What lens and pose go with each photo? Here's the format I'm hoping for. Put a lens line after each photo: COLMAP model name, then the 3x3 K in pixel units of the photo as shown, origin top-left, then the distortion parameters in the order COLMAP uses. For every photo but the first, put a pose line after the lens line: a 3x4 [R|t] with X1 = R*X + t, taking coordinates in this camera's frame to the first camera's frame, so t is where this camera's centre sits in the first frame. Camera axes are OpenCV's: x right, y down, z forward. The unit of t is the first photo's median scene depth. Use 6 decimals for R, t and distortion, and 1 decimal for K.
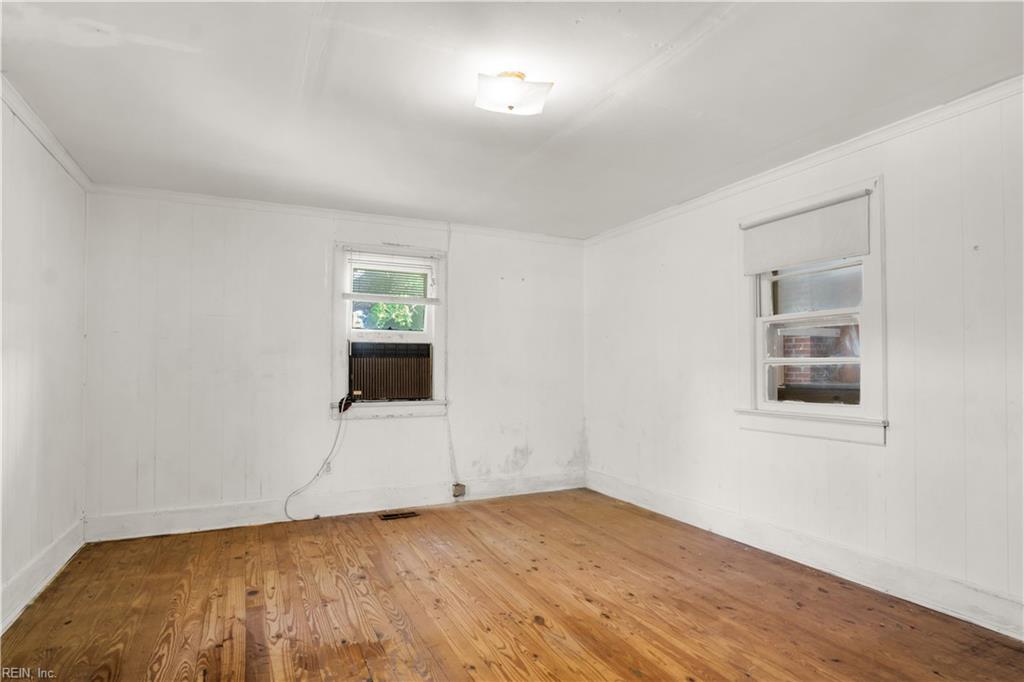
lens RADIAL K [[562.1, 0, 506.8], [0, 562.1, 344.3], [0, 0, 1]] dist [0.000432, -0.003275]
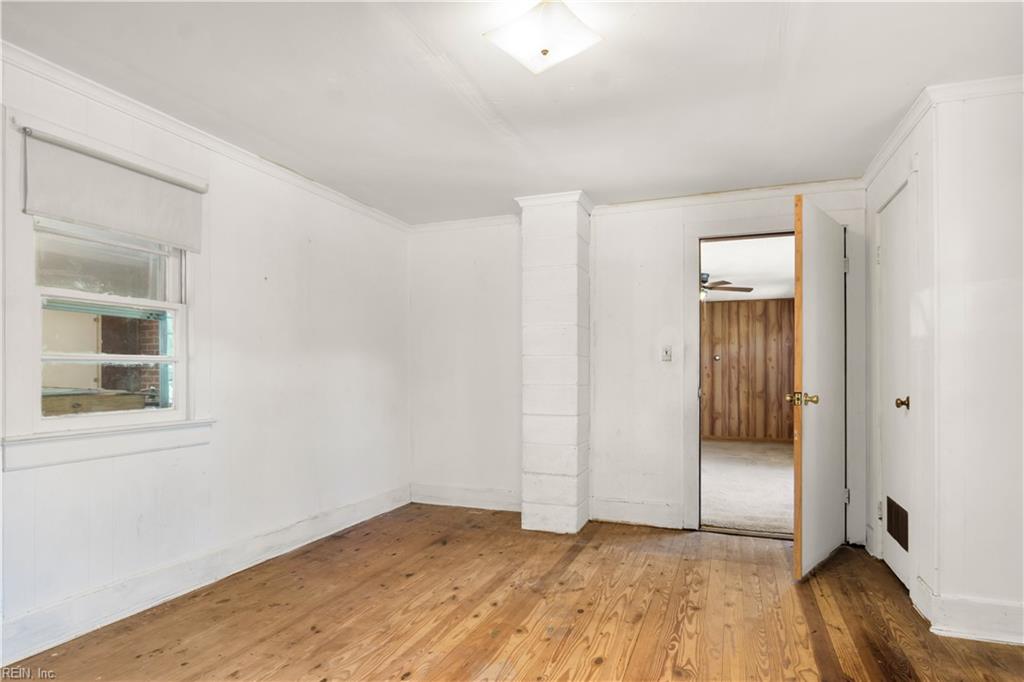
lens RADIAL K [[562.1, 0, 499.9], [0, 562.1, 372.0], [0, 0, 1]] dist [0.000432, -0.003275]
pose [[-0.677641, -0.005395, 0.735373, -0.489186], [-0.036886, 0.998964, -0.026661, 0.061785], [-0.734467, -0.045191, -0.677138, 1.418593]]
